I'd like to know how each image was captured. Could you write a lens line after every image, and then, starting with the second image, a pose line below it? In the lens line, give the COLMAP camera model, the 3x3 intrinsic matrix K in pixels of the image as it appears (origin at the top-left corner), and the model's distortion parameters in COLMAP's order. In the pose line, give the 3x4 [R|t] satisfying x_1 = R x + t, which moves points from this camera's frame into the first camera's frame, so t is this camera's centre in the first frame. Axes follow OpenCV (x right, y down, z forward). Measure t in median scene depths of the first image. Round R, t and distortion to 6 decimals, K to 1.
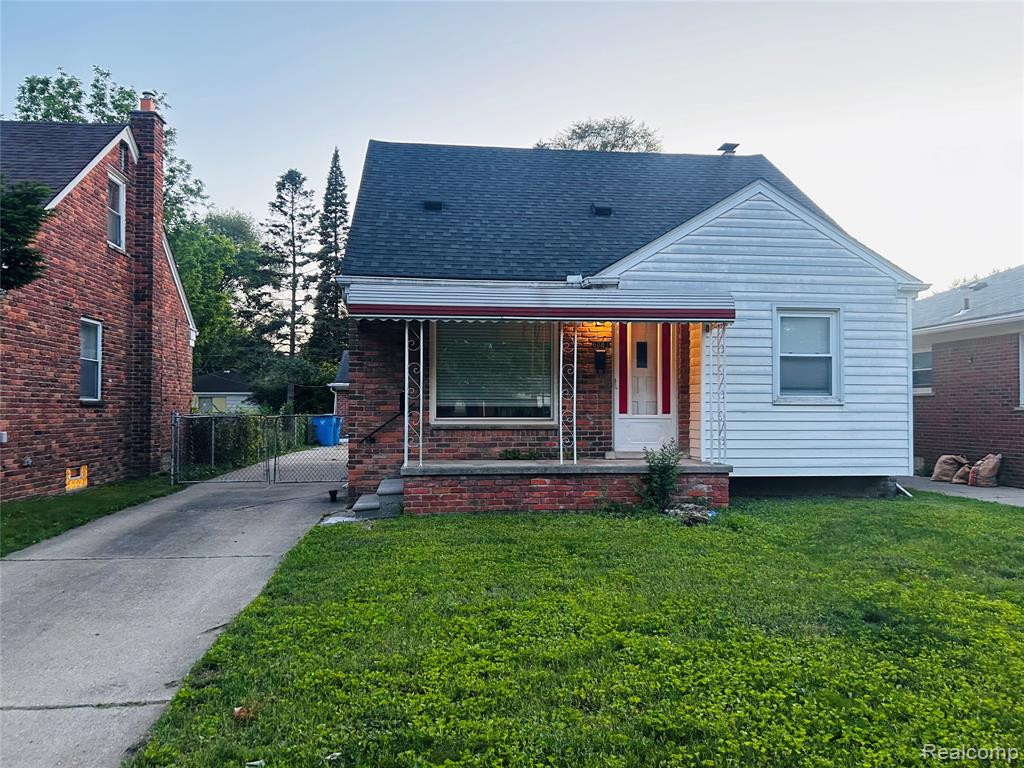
lens RADIAL K [[767.2, 0, 515.1], [0, 767.2, 384.3], [0, 0, 1]] dist [0.031074, -0.003426]
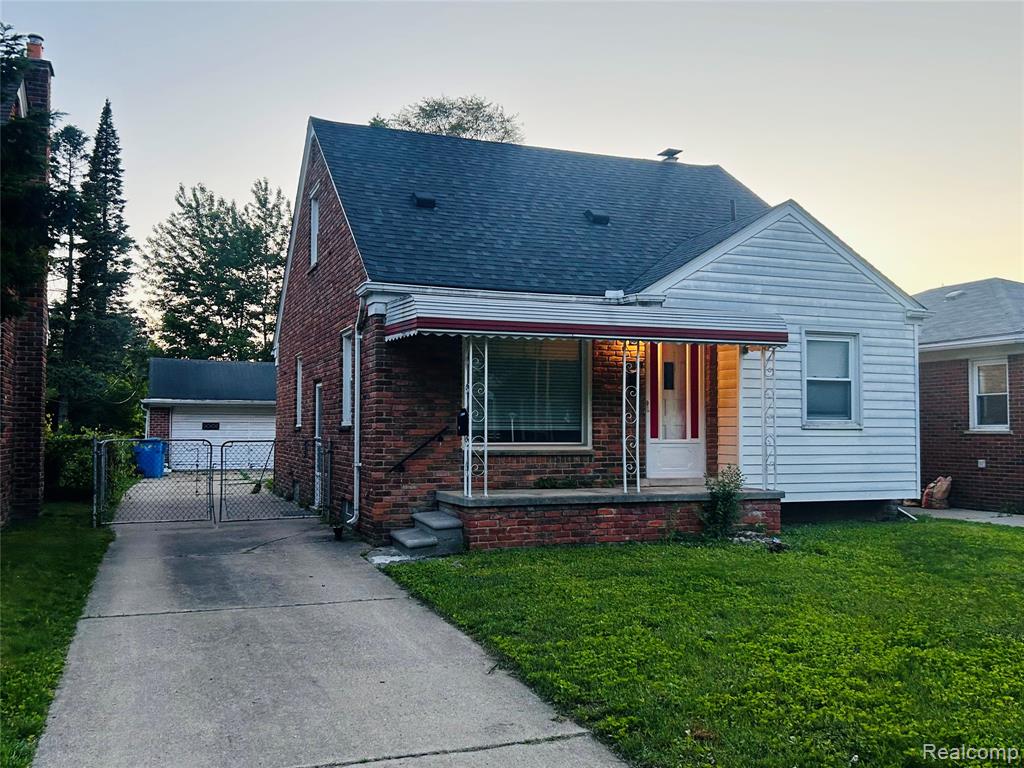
lens RADIAL K [[909.3, 0, 500.8], [0, 909.3, 386.4], [0, 0, 1]] dist [0.051273, -0.051495]
pose [[0.970023, 0.012446, 0.242693, -0.320666], [-0.008738, 0.999828, -0.016350, -0.005594], [-0.242854, 0.013739, 0.969965, -0.043208]]
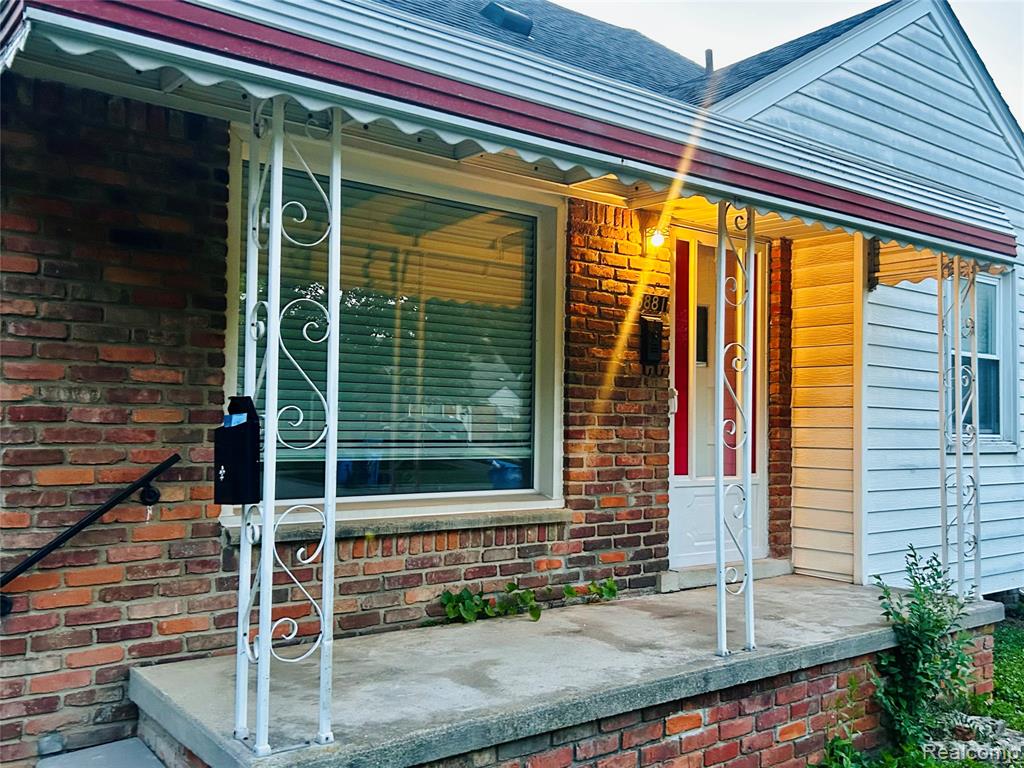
lens RADIAL K [[909.3, 0, 517.3], [0, 909.3, 389.3], [0, 0, 1]] dist [0.051273, -0.051495]
pose [[0.858176, 0.030667, 0.512438, -0.190801], [-0.026367, 0.999530, -0.015660, 0.002042], [-0.512678, -0.000072, 0.858581, 0.634856]]
